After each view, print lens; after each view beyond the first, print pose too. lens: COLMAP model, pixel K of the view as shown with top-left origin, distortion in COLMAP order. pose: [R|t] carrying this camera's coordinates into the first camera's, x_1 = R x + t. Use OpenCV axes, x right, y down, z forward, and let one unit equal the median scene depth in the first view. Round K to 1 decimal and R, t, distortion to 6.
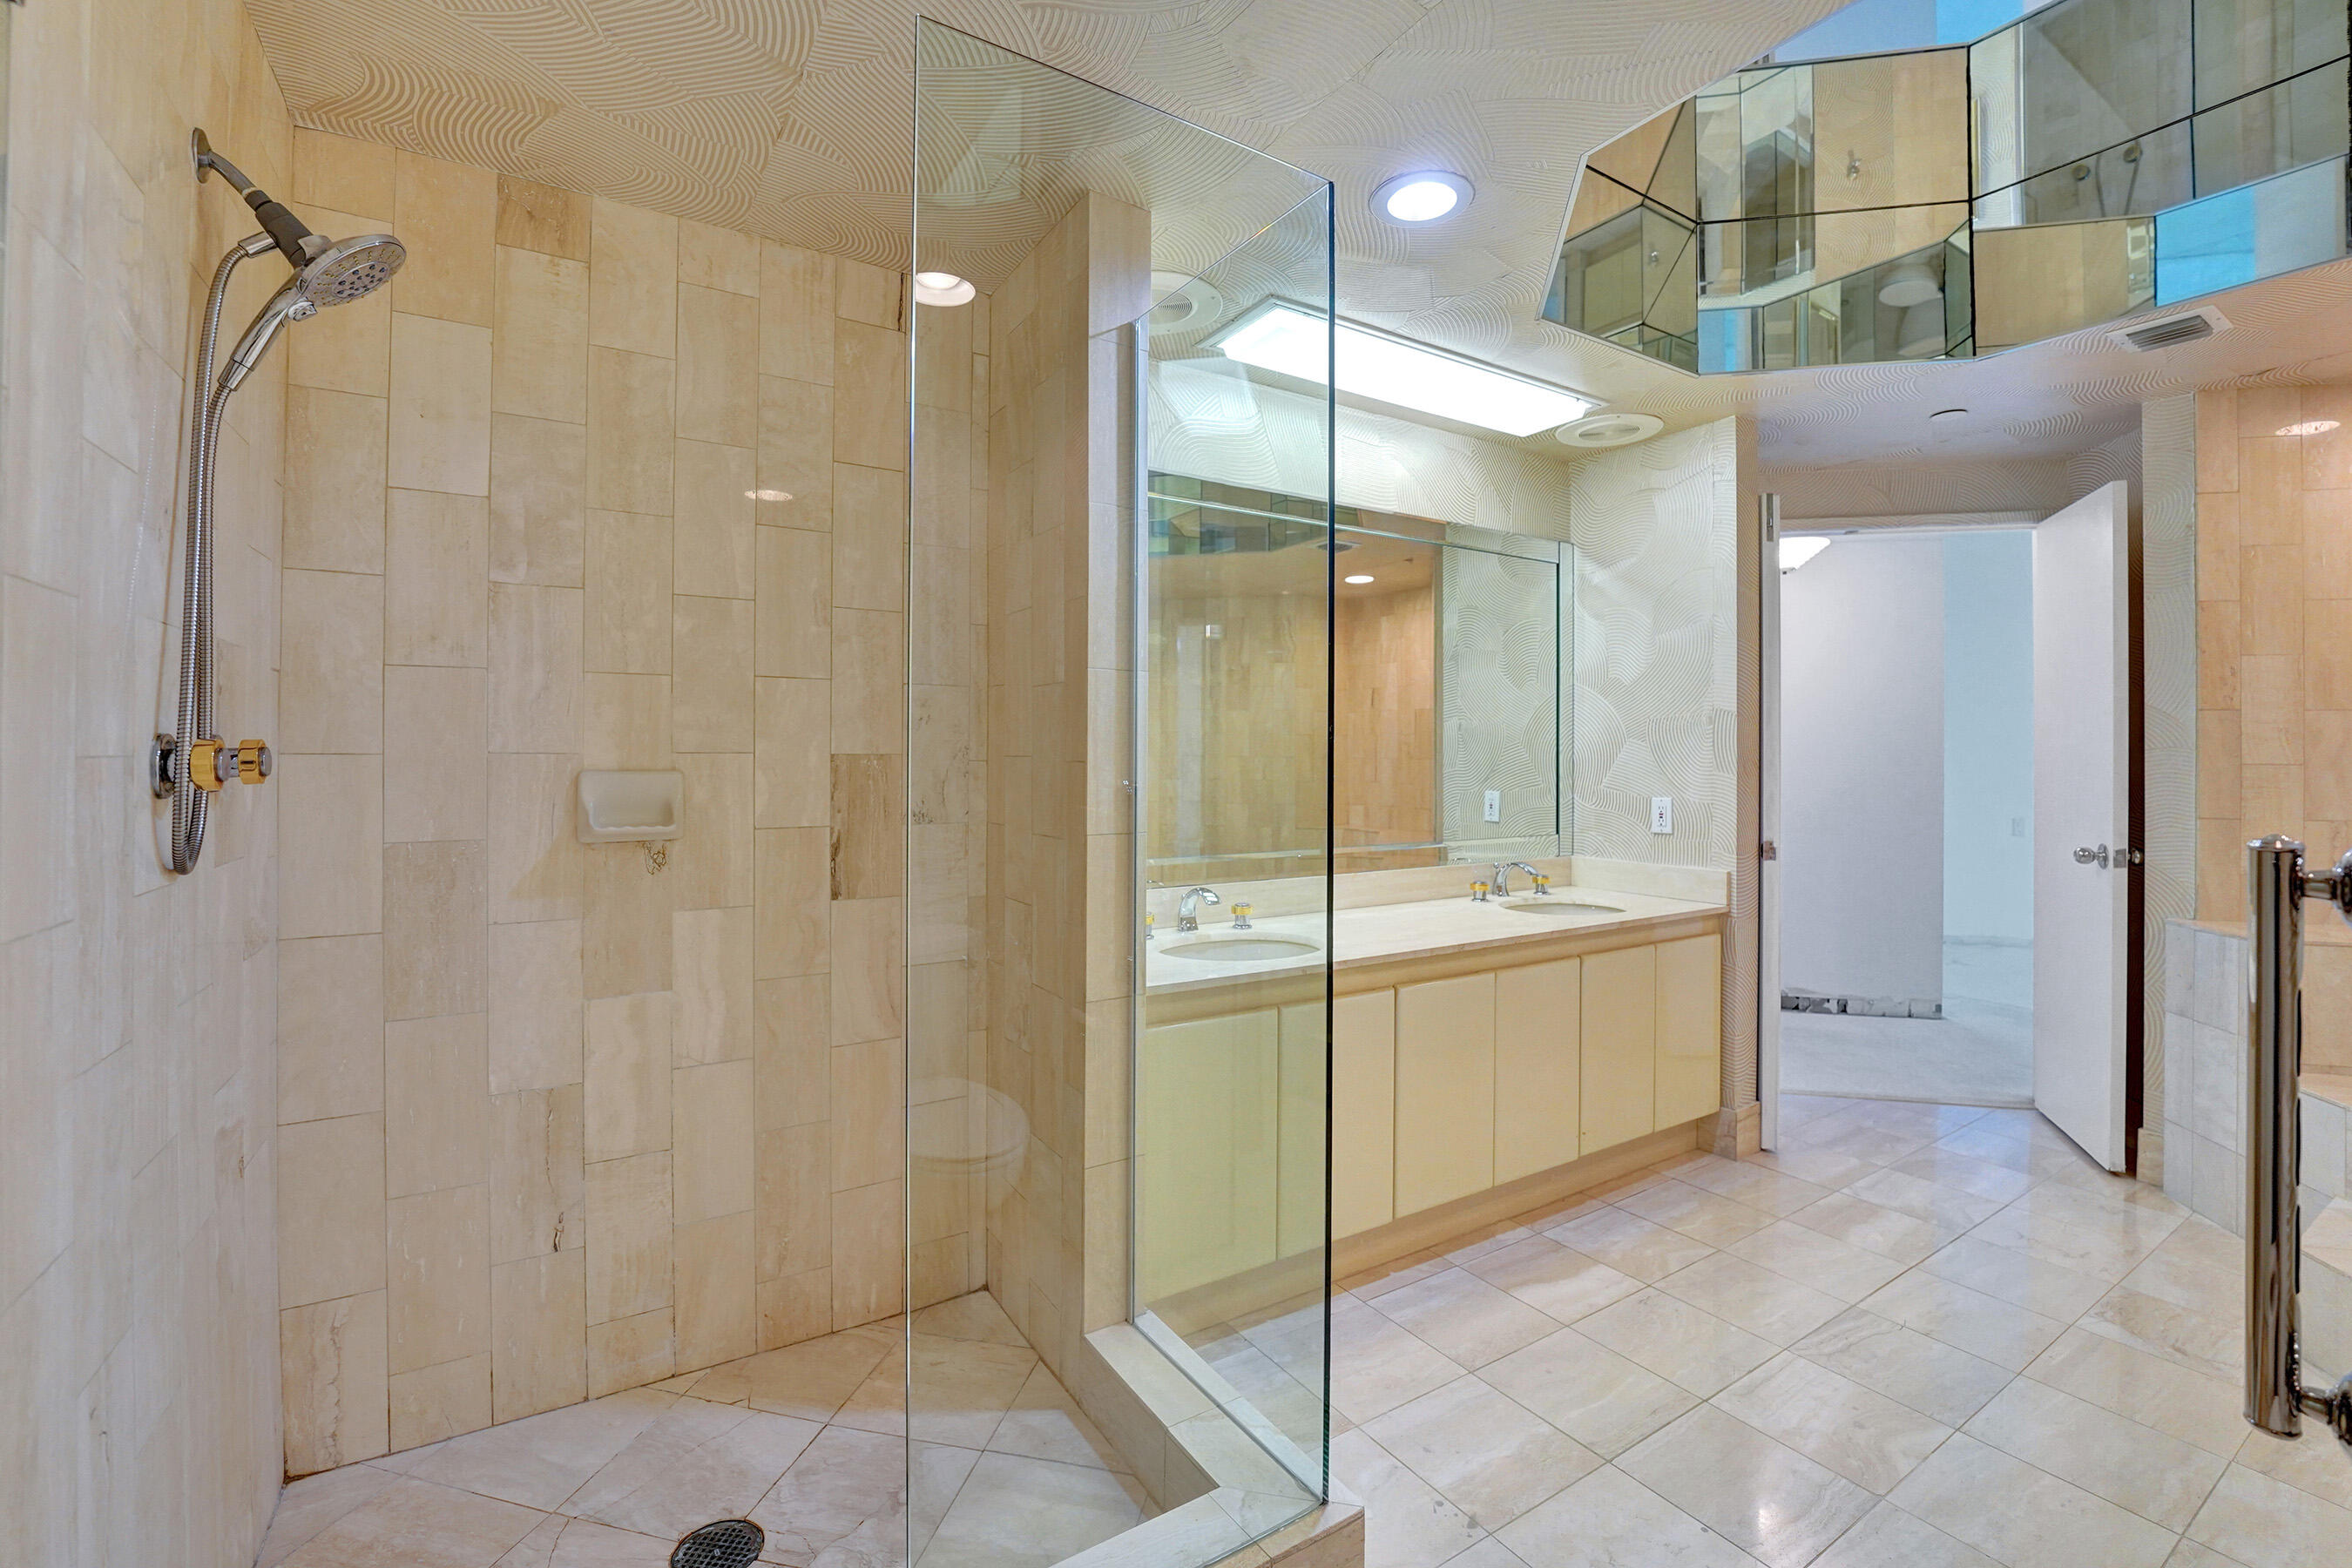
lens RADIAL K [[992.0, 0, 1170.8], [0, 992.0, 781.6], [0, 0, 1]] dist [-0.026759, -0.000260]
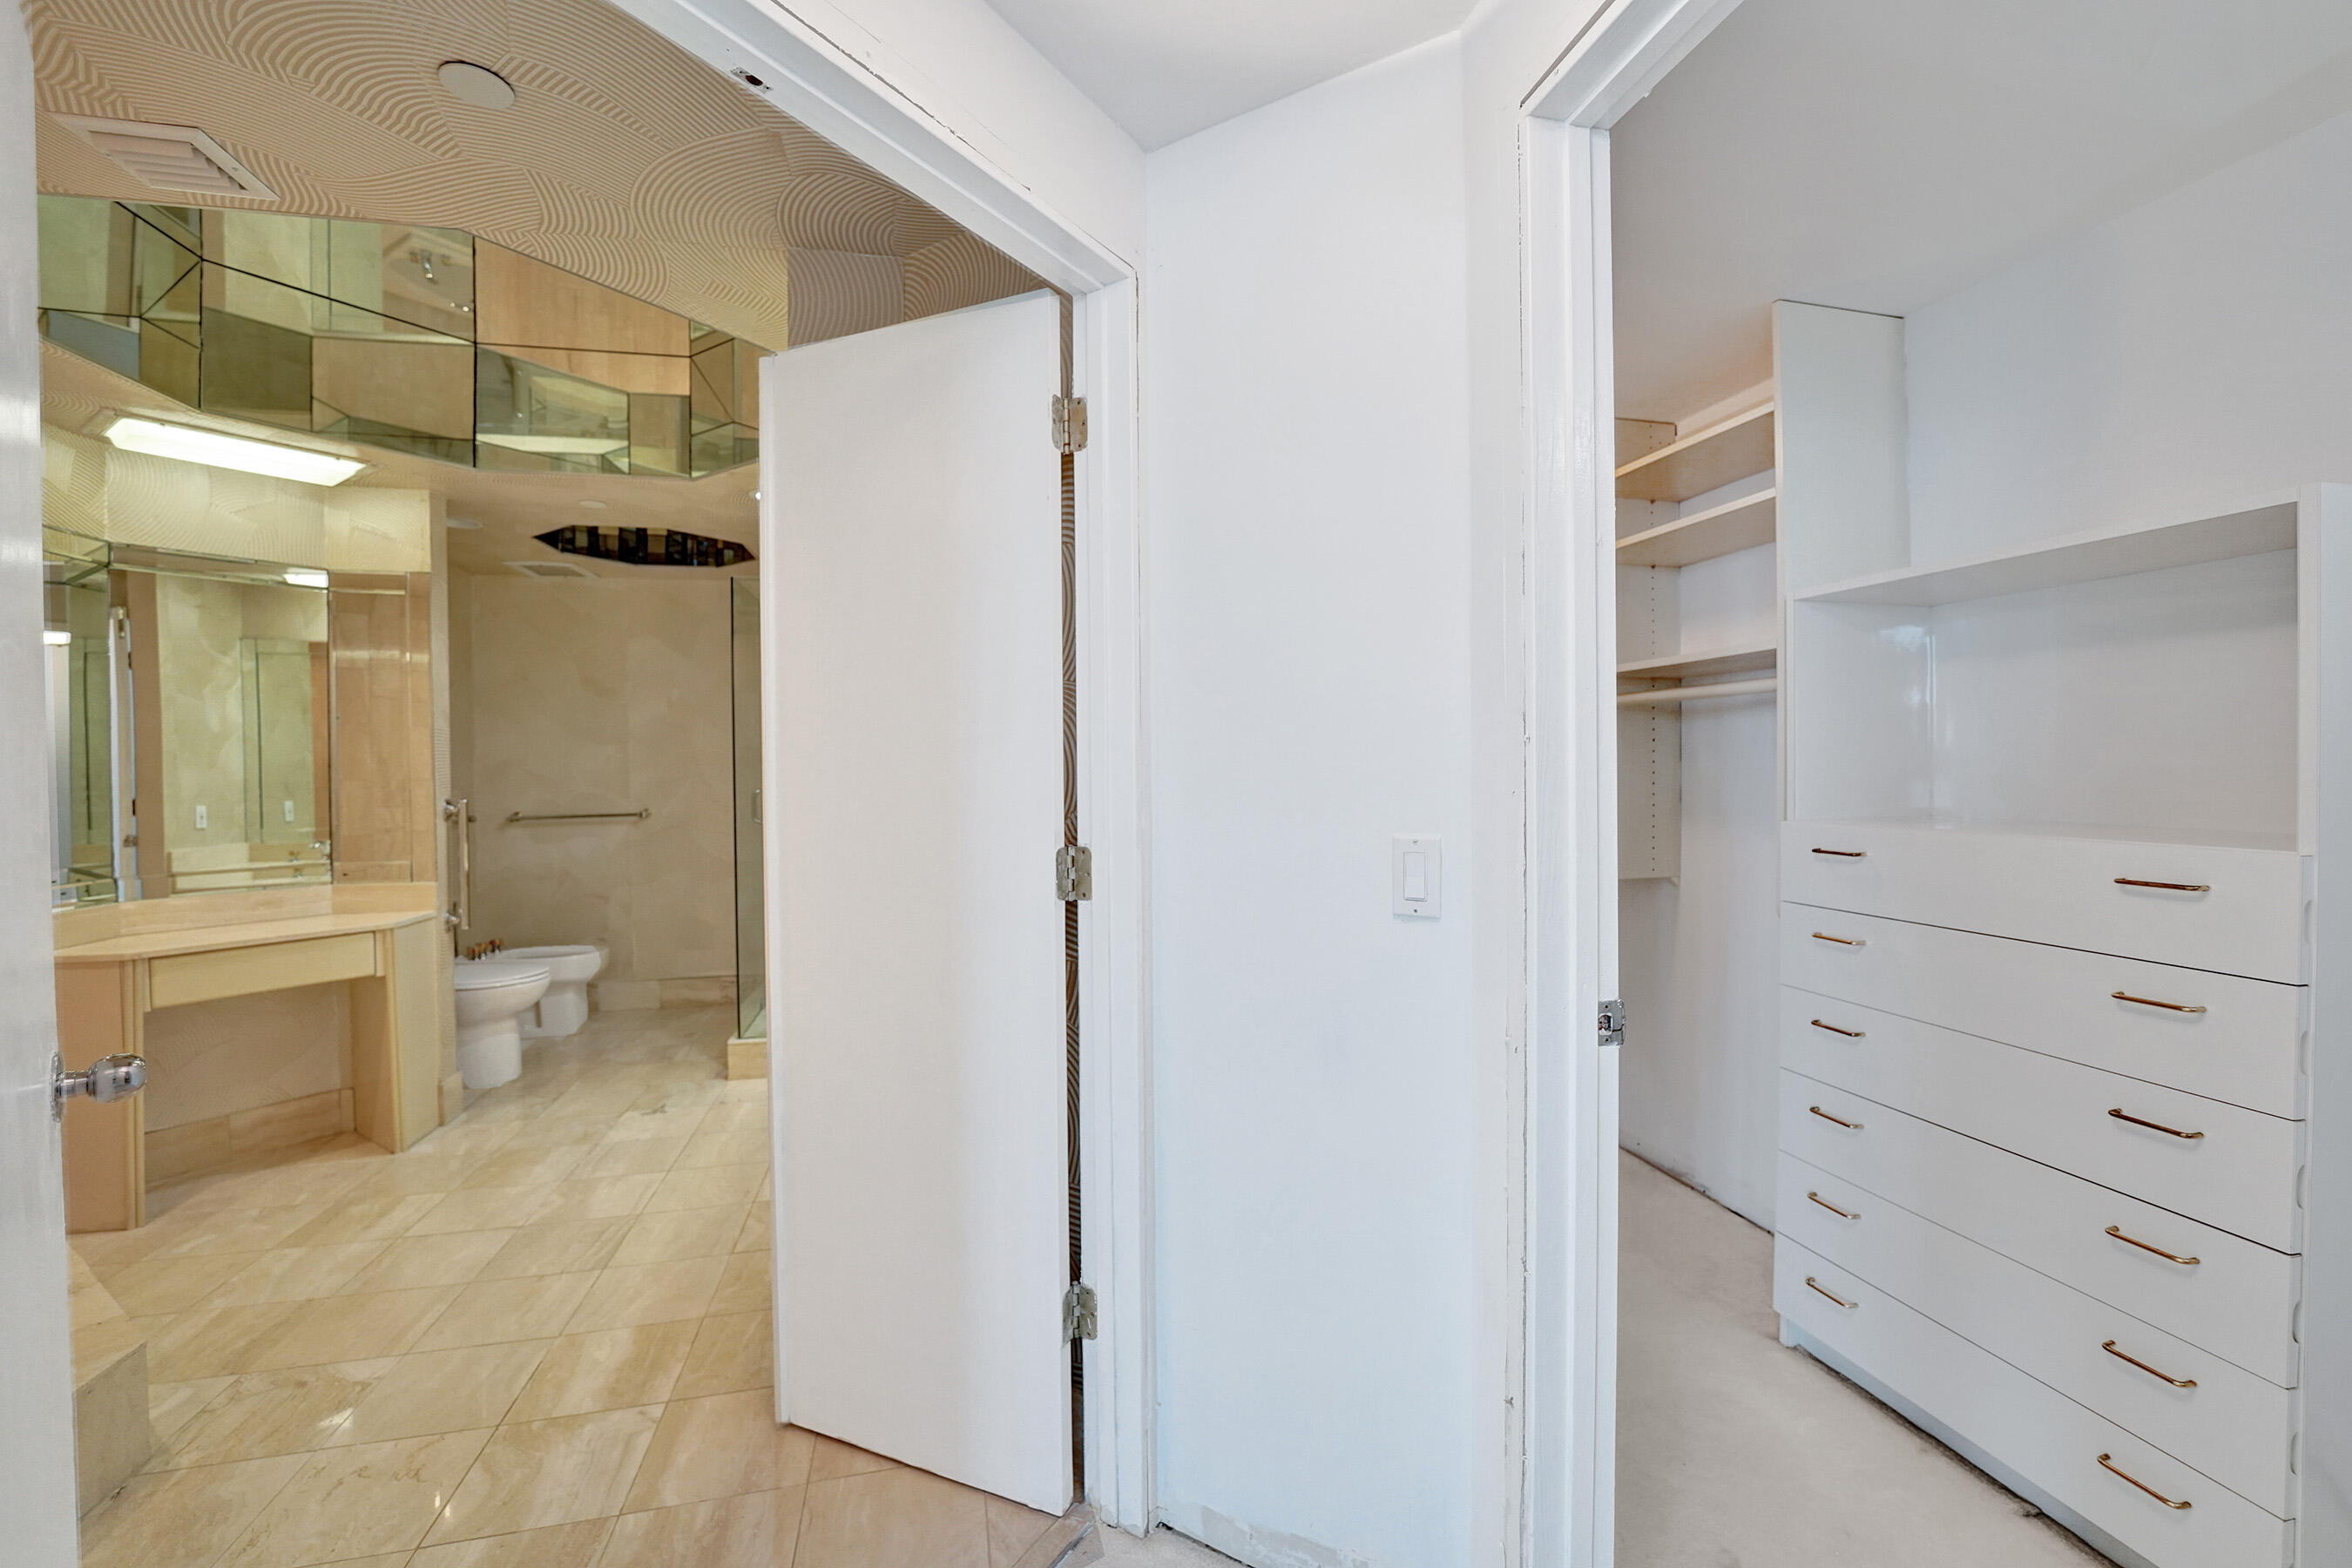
lens RADIAL K [[970.3, 0, 1164.4], [0, 970.3, 775.5], [0, 0, 1]] dist [-0.026206, 0.004441]
pose [[-0.327421, 0.013598, -0.944781, 1.276265], [-0.011634, 0.999763, 0.018421, -0.054249], [0.944807, 0.017023, -0.327185, 1.639510]]
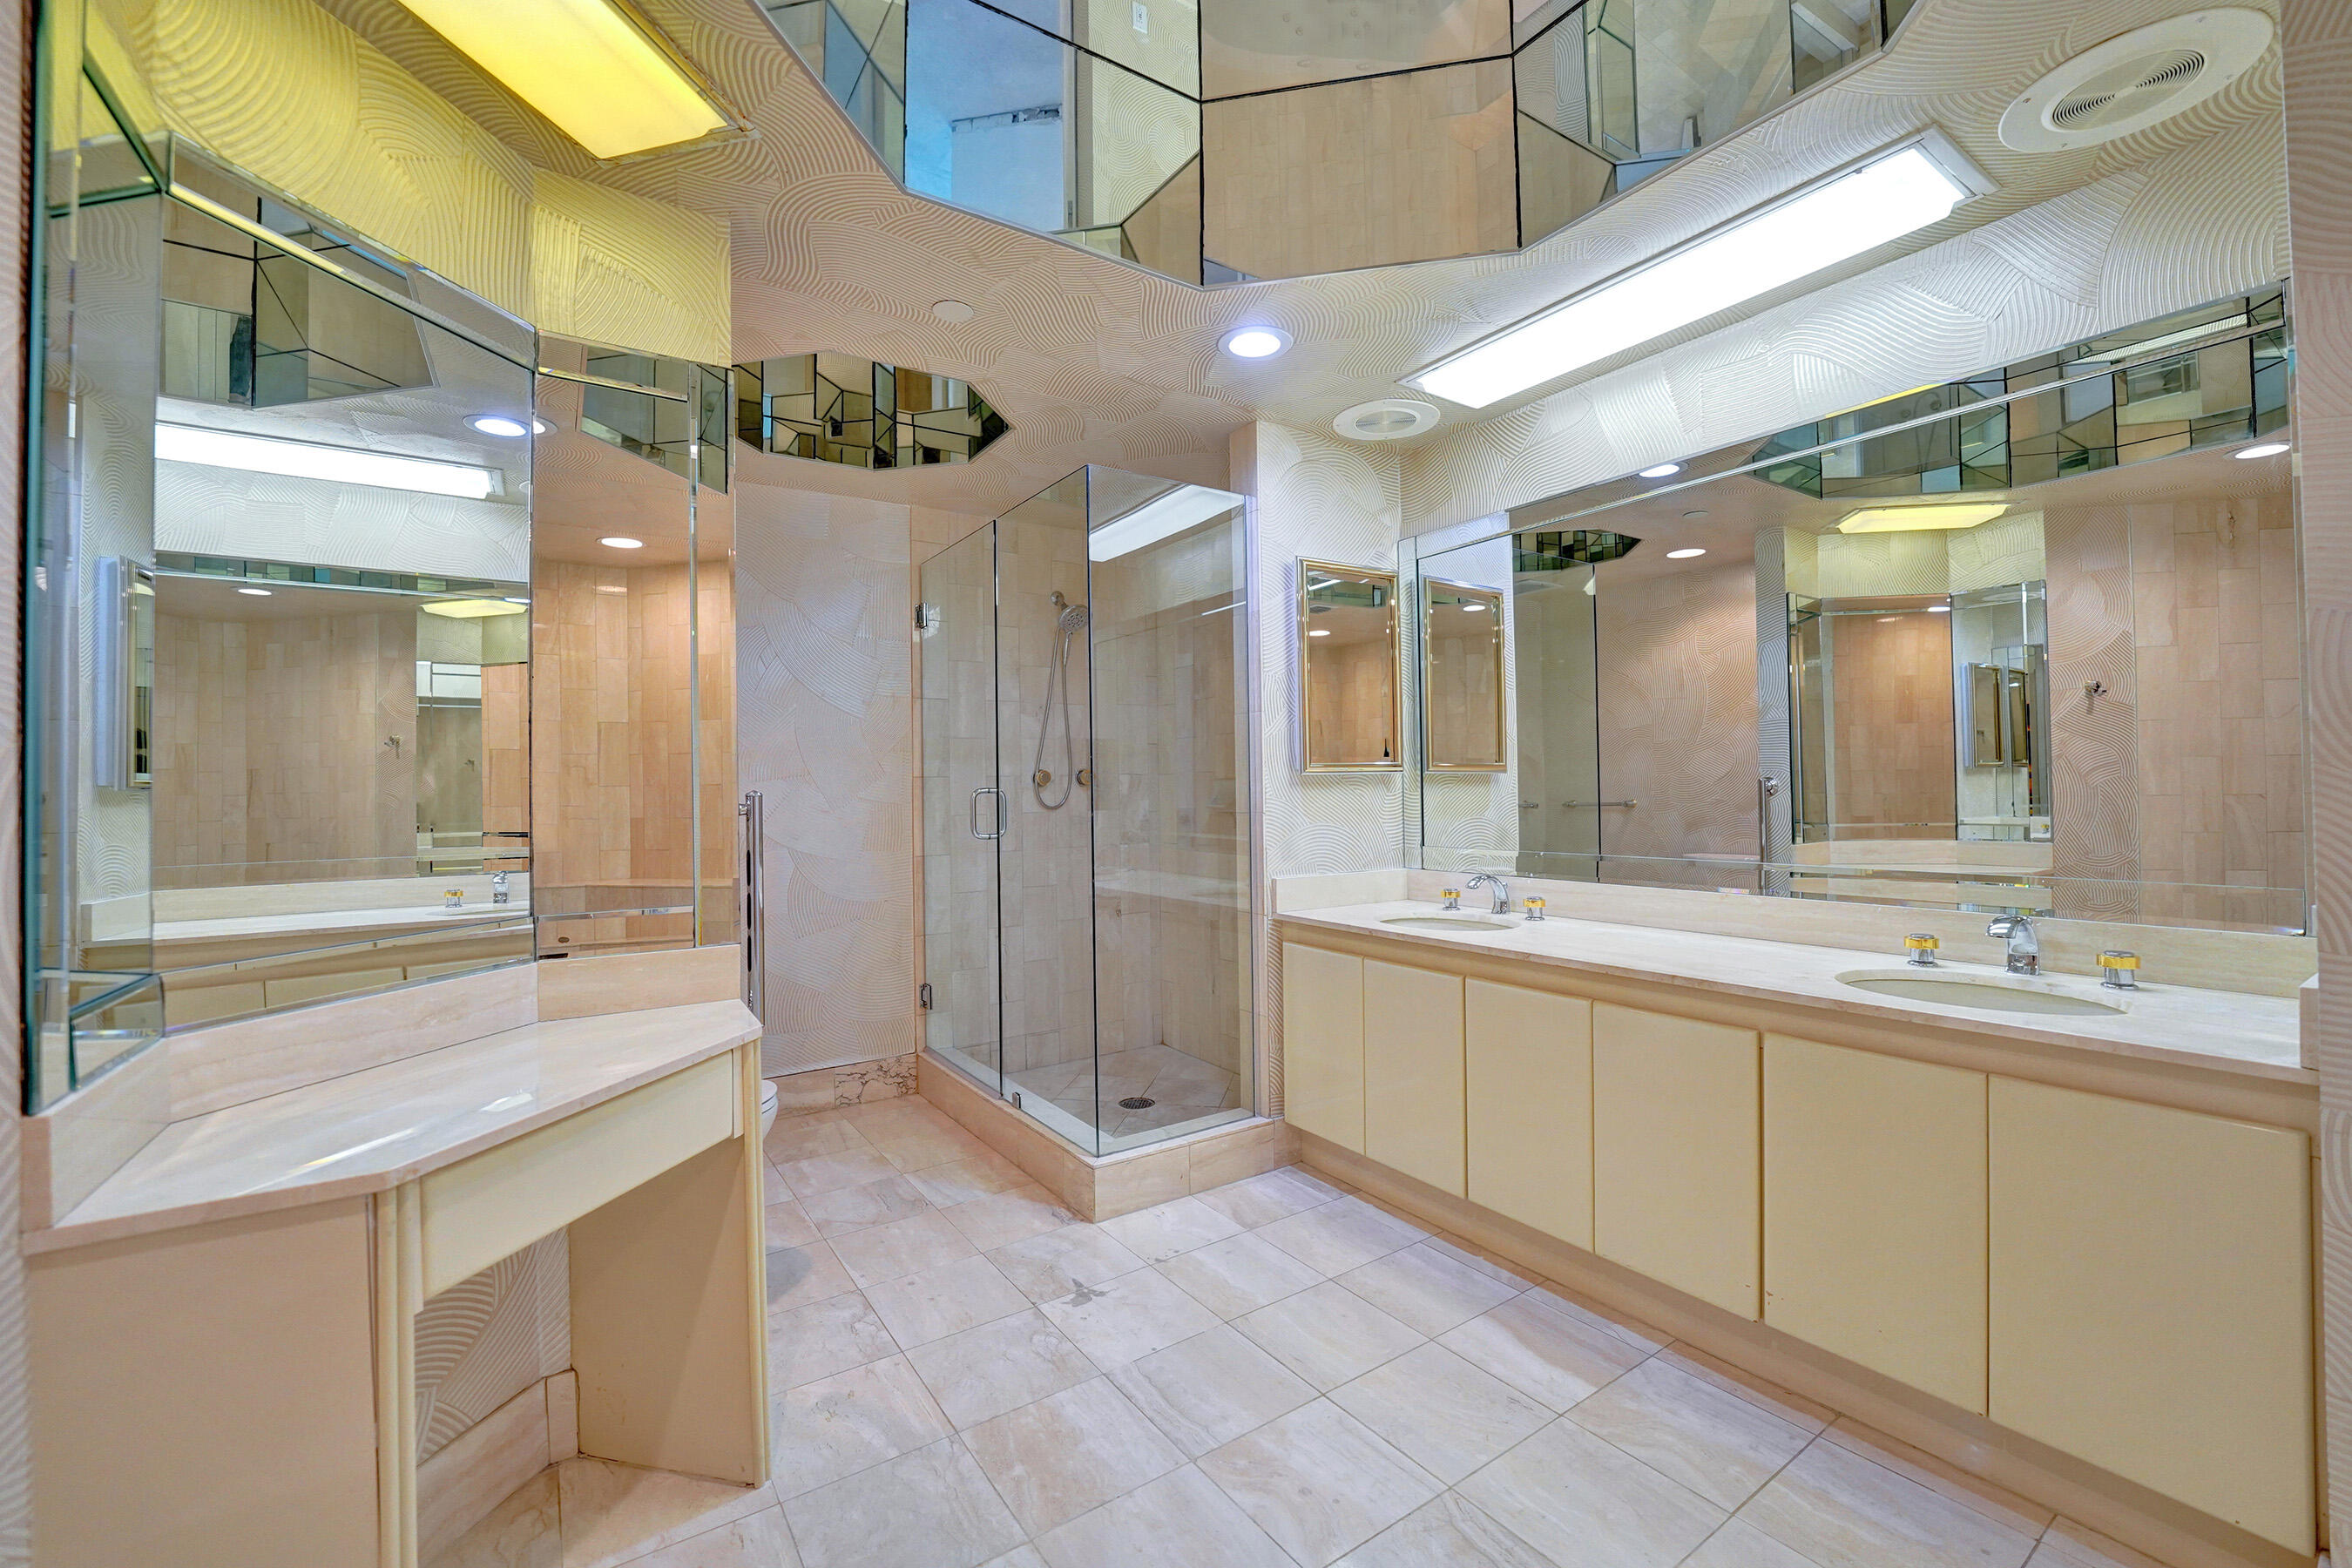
lens RADIAL K [[975.1, 0, 1176.0], [0, 975.1, 784.0], [0, 0, 1]] dist [-0.025093, 0.000146]
pose [[0.030879, -0.004721, -0.999512, 1.081615], [-0.004714, 0.999977, -0.004869, 0.012528], [0.999512, 0.004862, 0.030856, 0.575843]]
